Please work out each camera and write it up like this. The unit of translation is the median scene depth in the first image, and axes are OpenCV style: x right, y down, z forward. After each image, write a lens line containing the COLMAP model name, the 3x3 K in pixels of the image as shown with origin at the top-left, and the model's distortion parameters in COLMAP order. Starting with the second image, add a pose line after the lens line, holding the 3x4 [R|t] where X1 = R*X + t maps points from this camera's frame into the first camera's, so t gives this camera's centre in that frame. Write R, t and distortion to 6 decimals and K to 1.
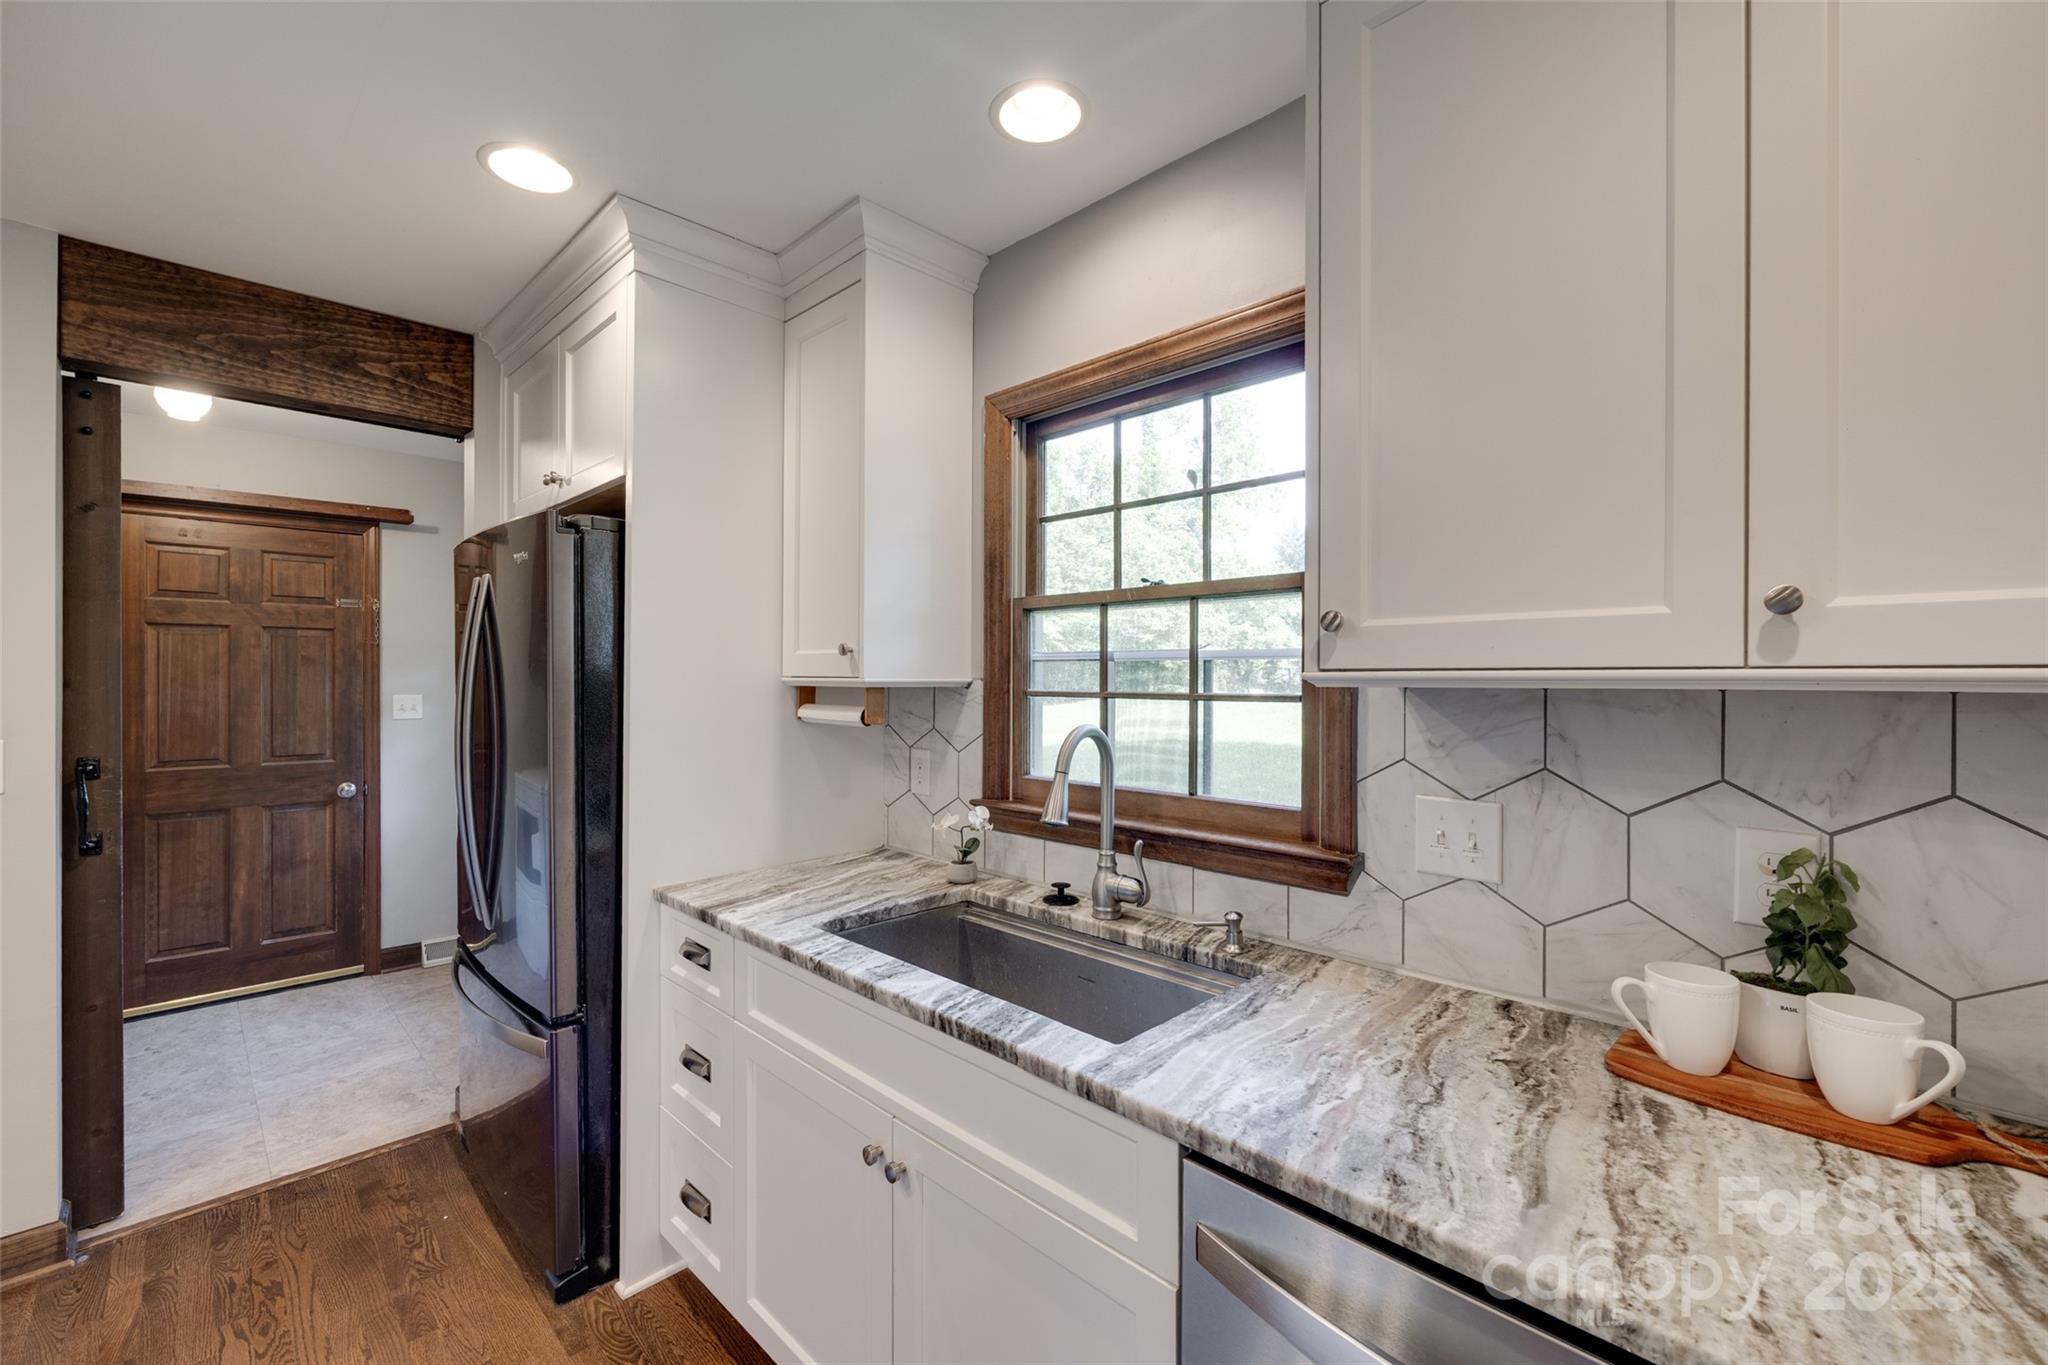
lens RADIAL K [[843.4, 0, 1014.4], [0, 843.4, 676.4], [0, 0, 1]] dist [-0.004684, -0.000224]
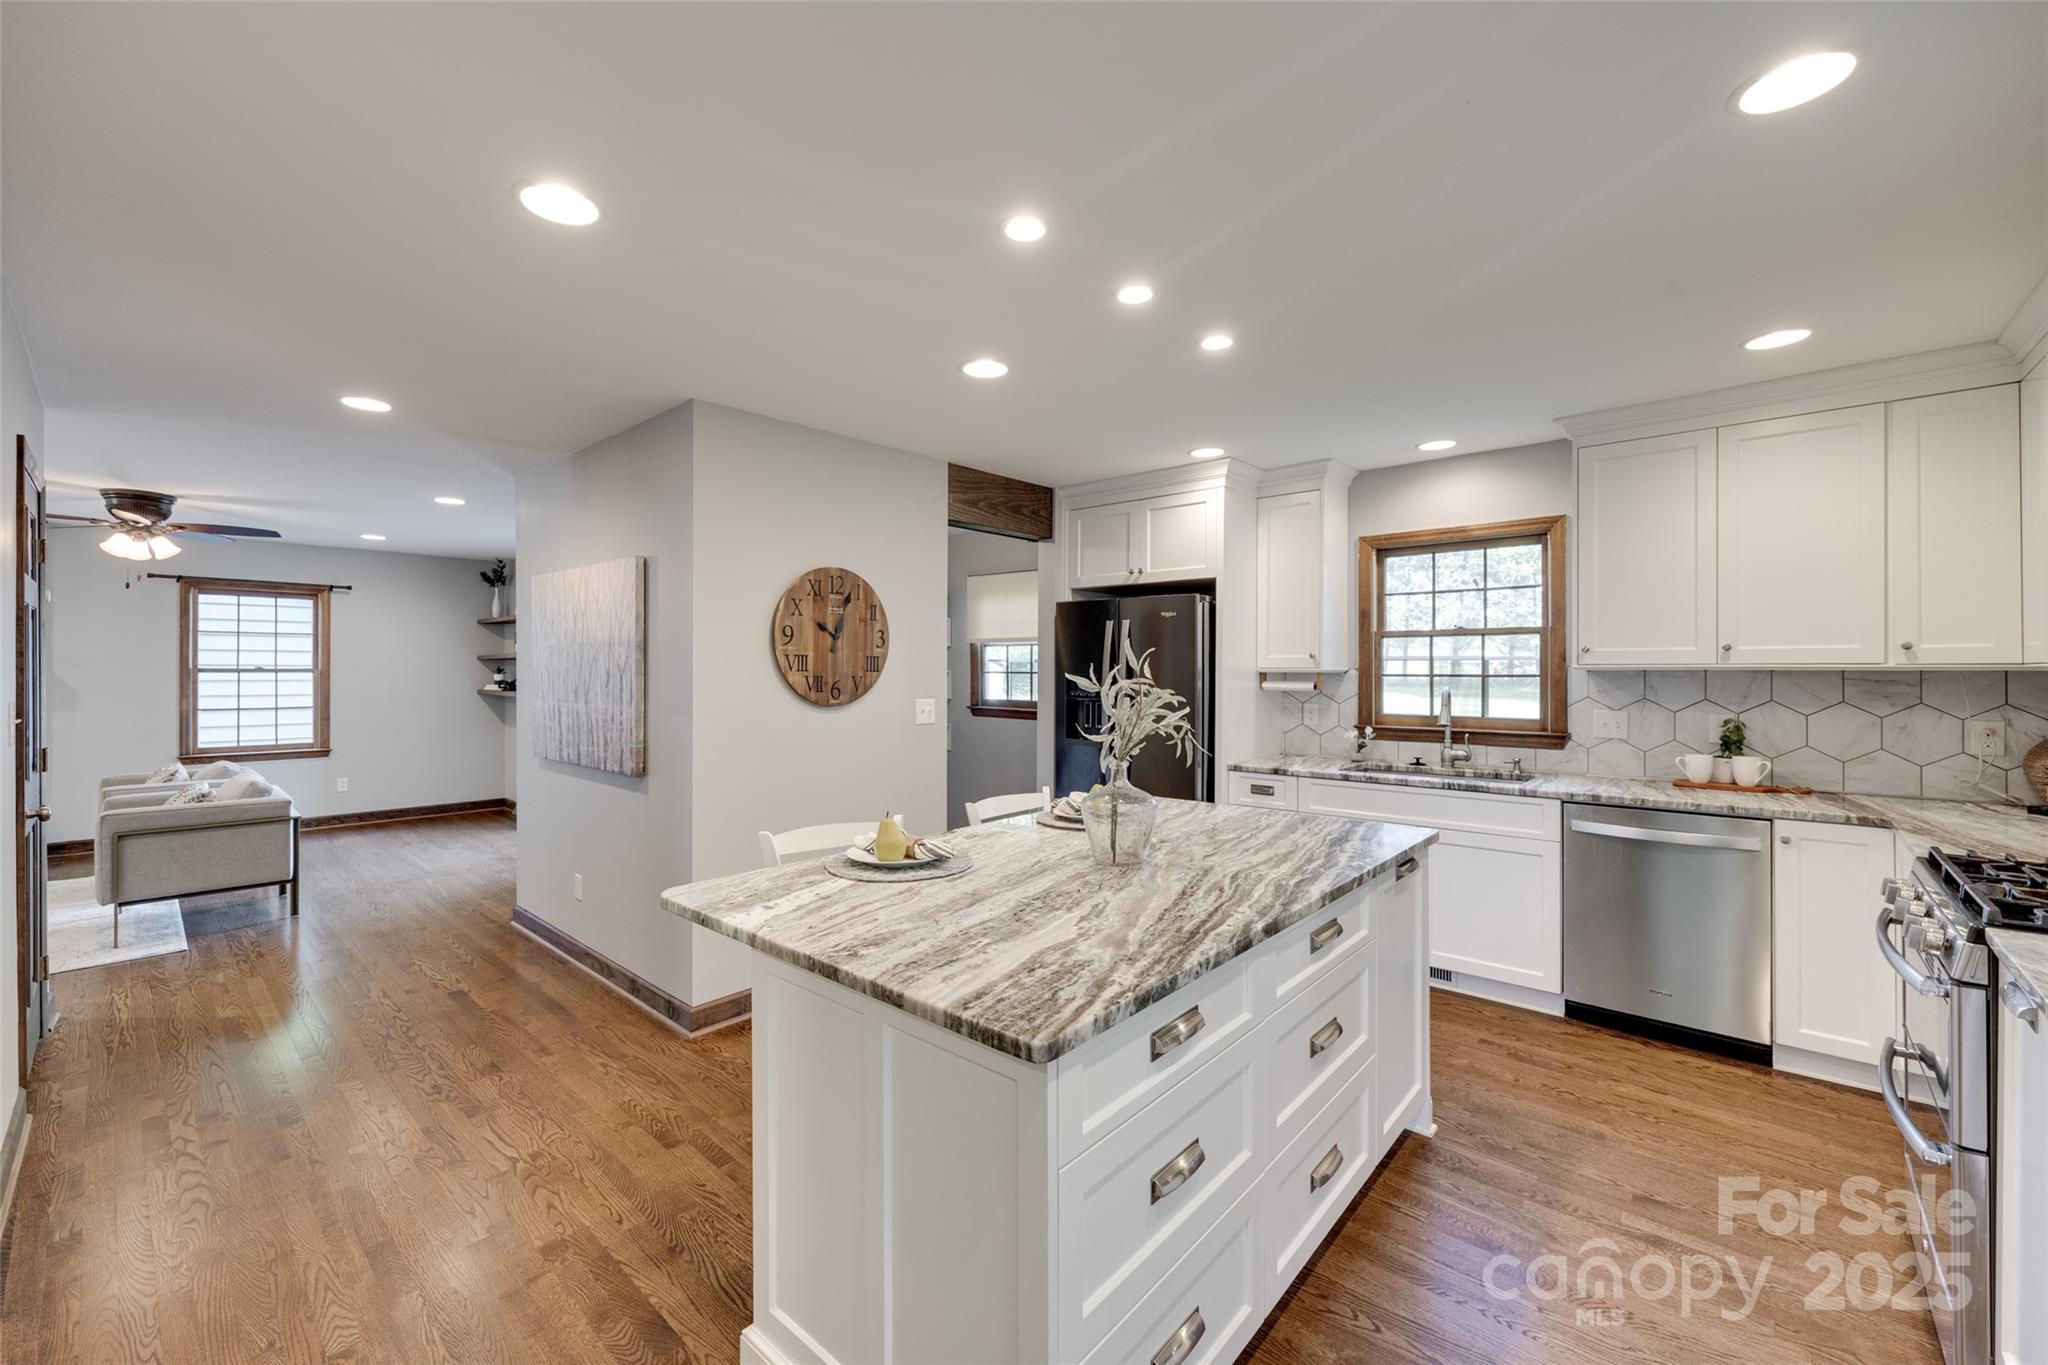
lens RADIAL K [[823.3, 0, 1010.8], [0, 823.3, 671.0], [0, 0, 1]] dist [-0.002837, -0.000008]
pose [[0.998791, -0.003740, 0.049017, -0.674385], [0.003576, 0.999988, 0.003447, -0.001342], [-0.049029, -0.003267, 0.998792, -0.688817]]
